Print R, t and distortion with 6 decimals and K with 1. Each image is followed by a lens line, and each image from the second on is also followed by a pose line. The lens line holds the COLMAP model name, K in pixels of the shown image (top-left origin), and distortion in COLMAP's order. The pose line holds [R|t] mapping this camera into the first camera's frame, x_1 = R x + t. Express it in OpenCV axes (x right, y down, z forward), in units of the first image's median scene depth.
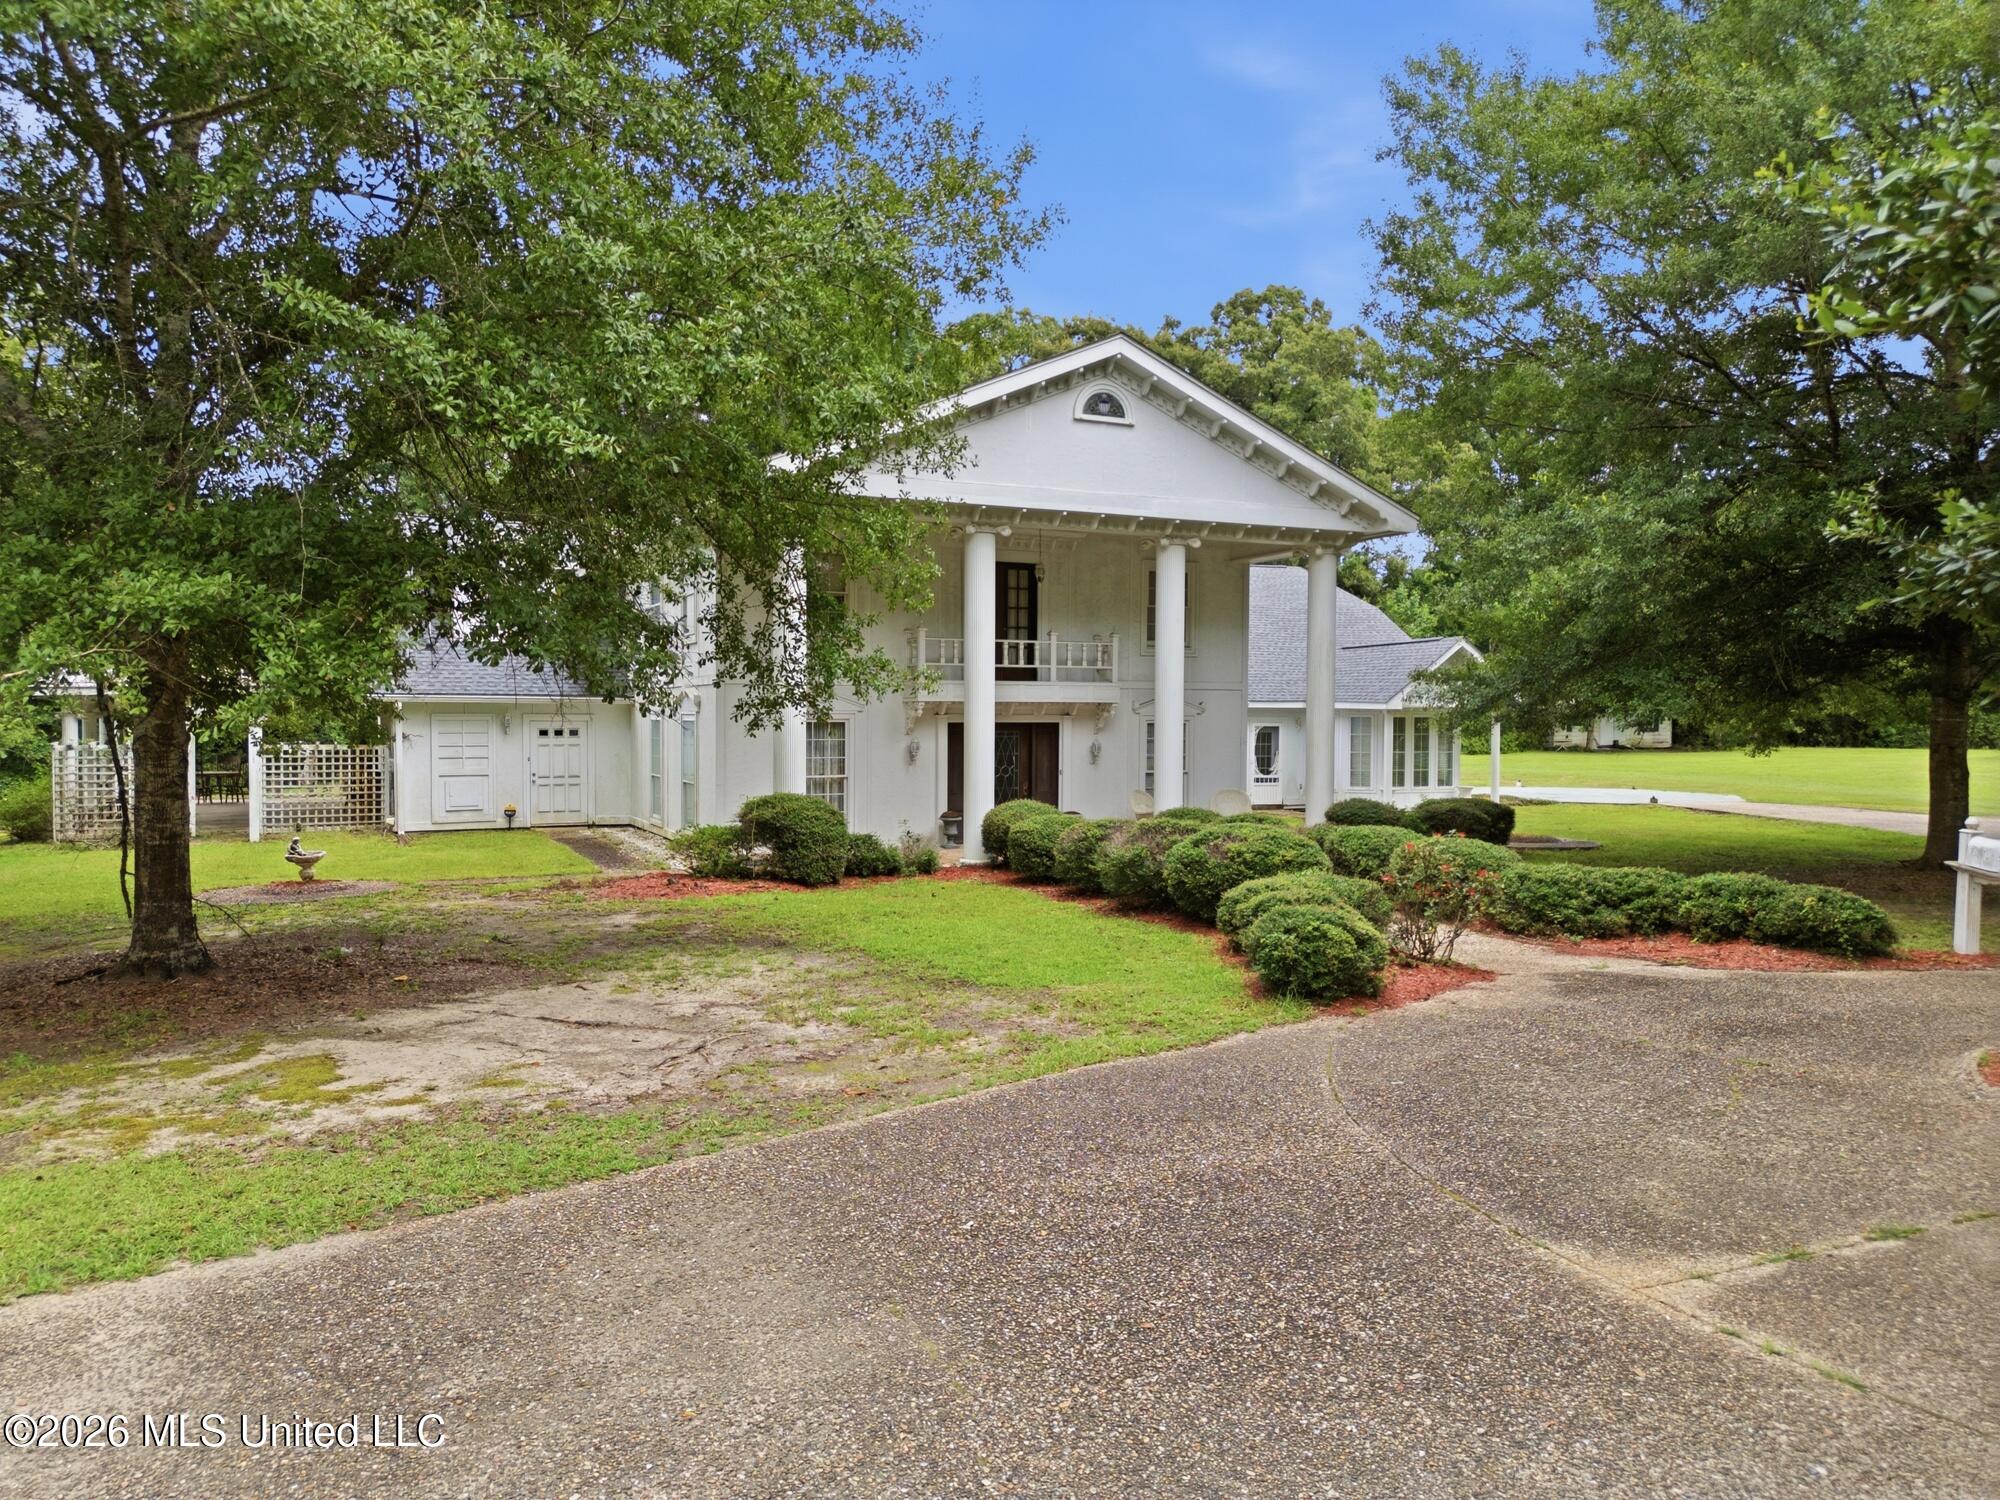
lens RADIAL K [[1404.3, 0, 1007.5], [0, 1404.3, 748.3], [0, 0, 1]] dist [0.094427, -0.095336]
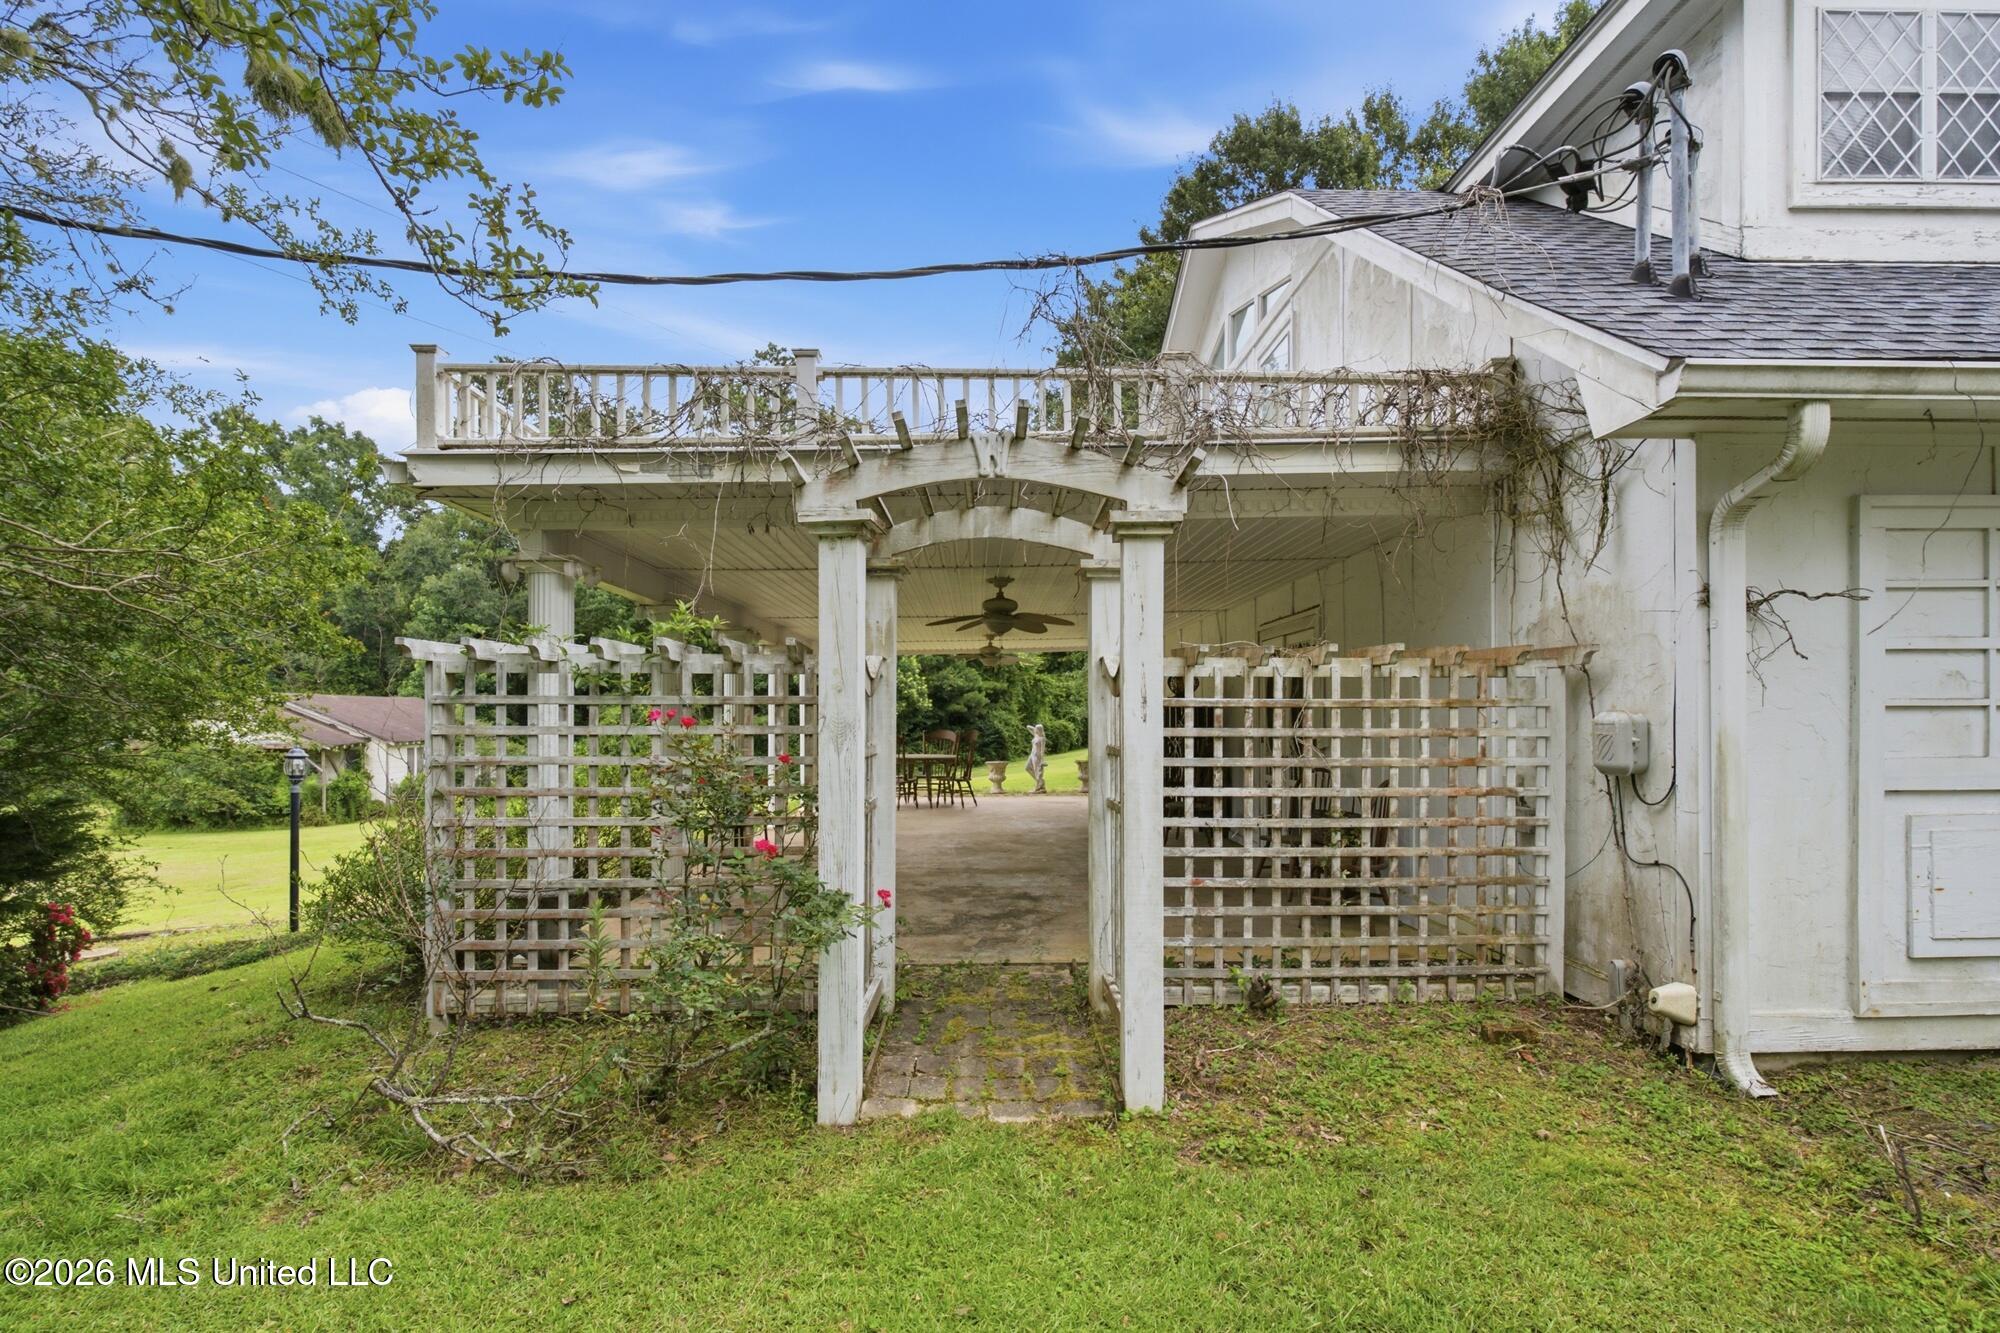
lens RADIAL K [[1034.5, 0, 1018.7], [0, 1034.5, 701.8], [0, 0, 1]] dist [0.000049, 0.000272]
pose [[0.917075, -0.008376, -0.398626, -0.569219], [-0.005975, 0.999378, -0.034746, 0.014576], [0.398669, 0.034247, 0.916455, 1.011467]]
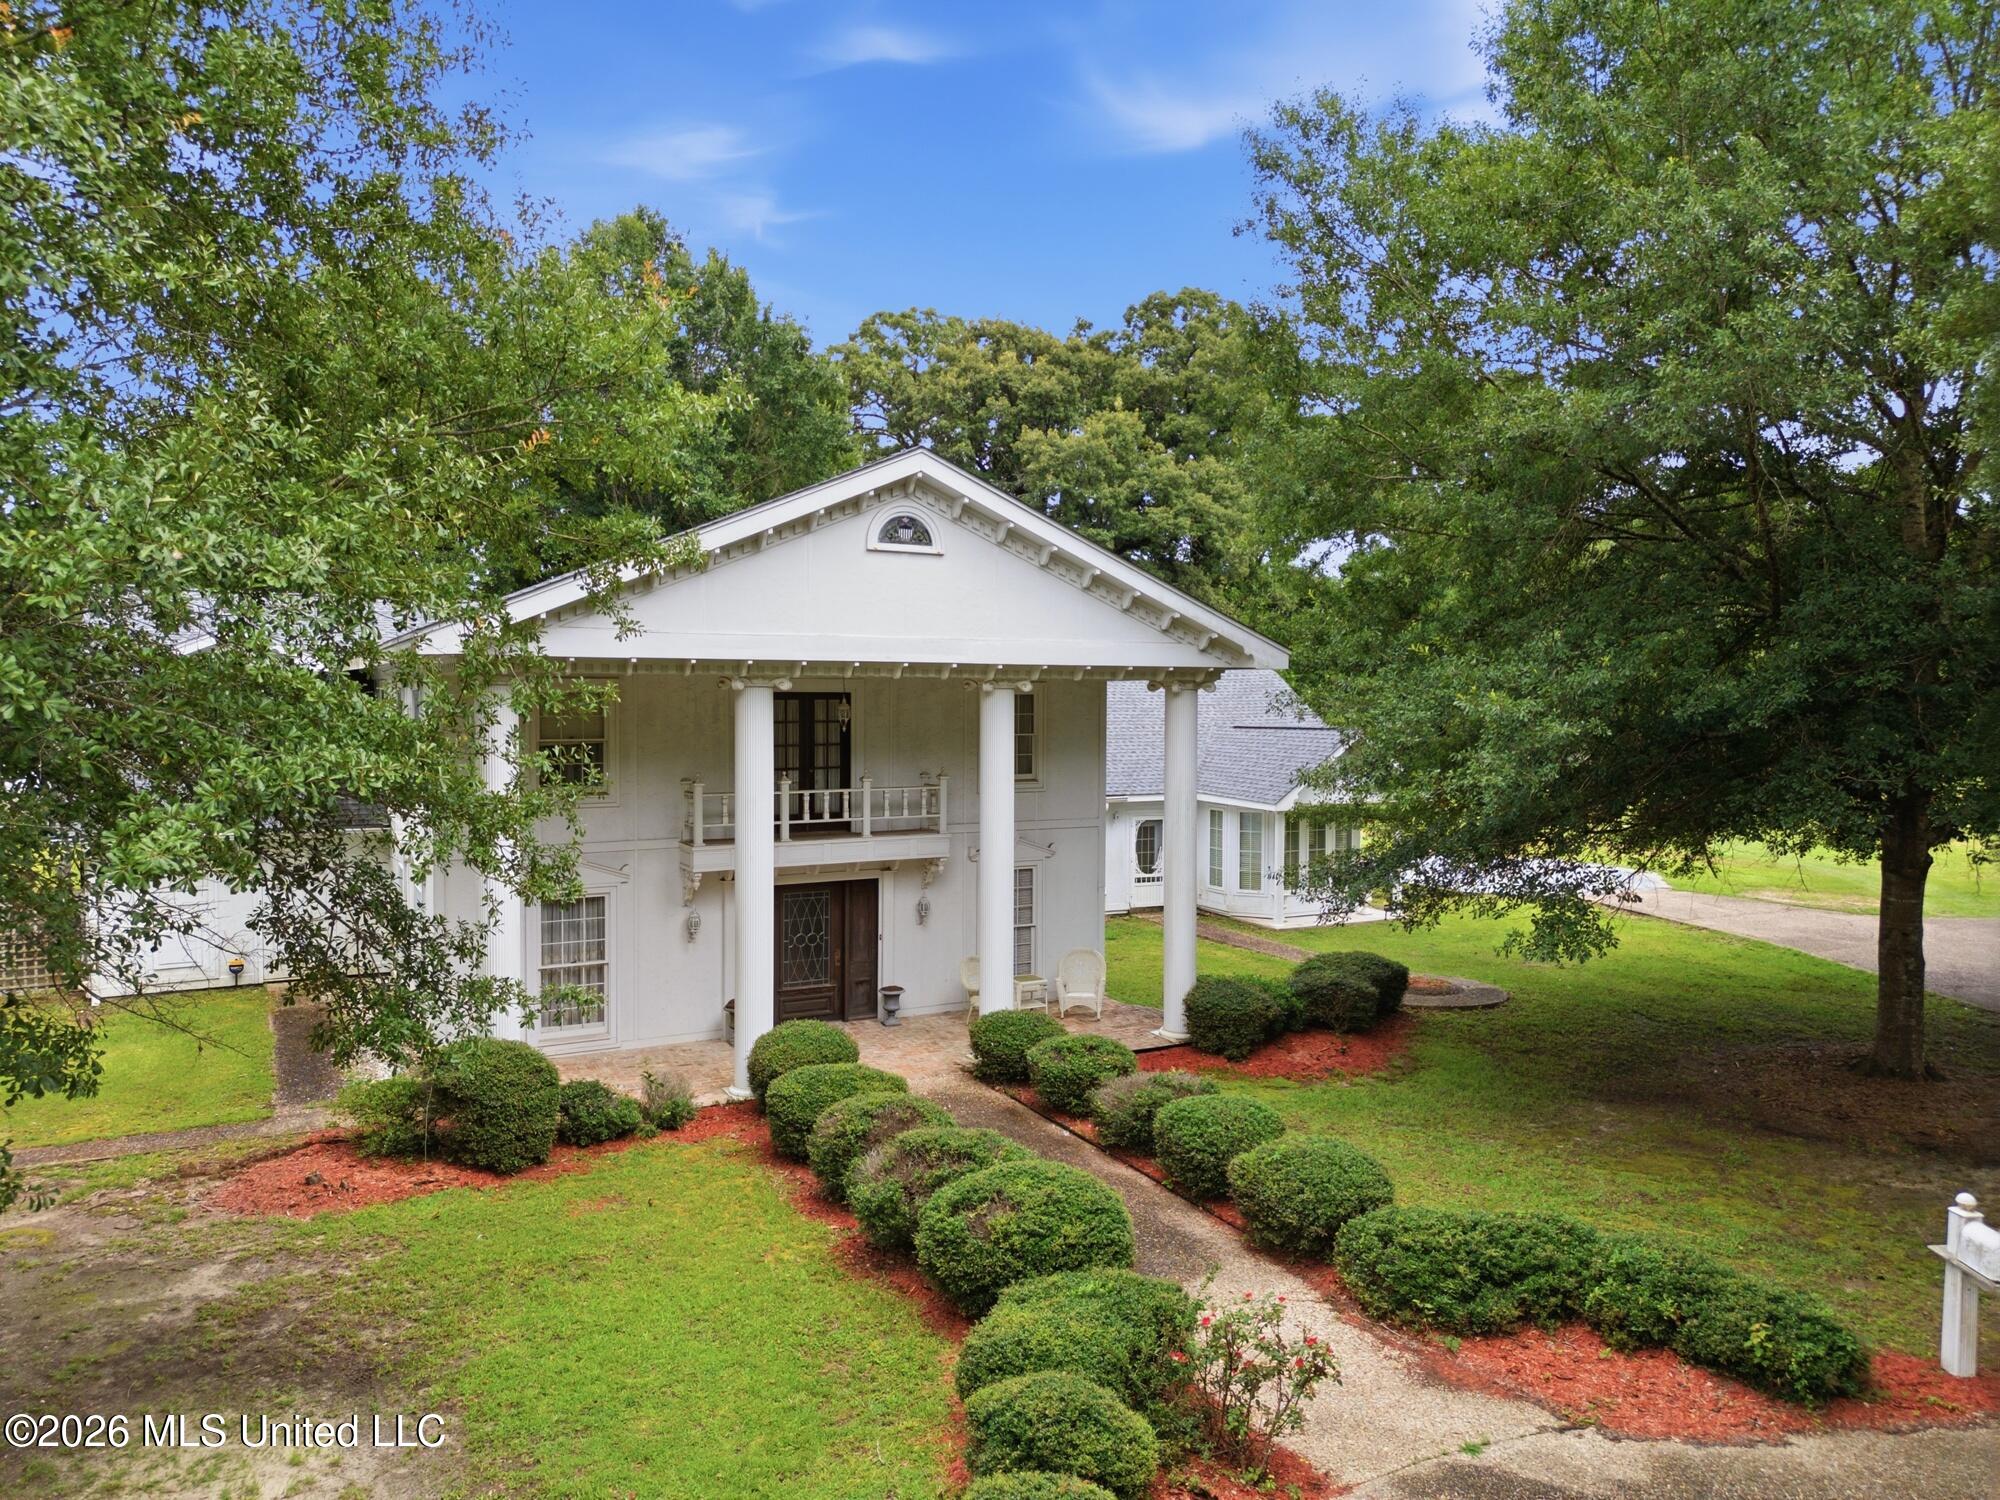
lens RADIAL K [[1404.3, 0, 1007.5], [0, 1404.3, 748.3], [0, 0, 1]] dist [0.094427, -0.095336]
pose [[0.998989, -0.003078, 0.044851, 0.086428], [0.002336, 0.999860, 0.016592, -0.124501], [-0.044896, -0.016470, 0.998856, 0.172138]]
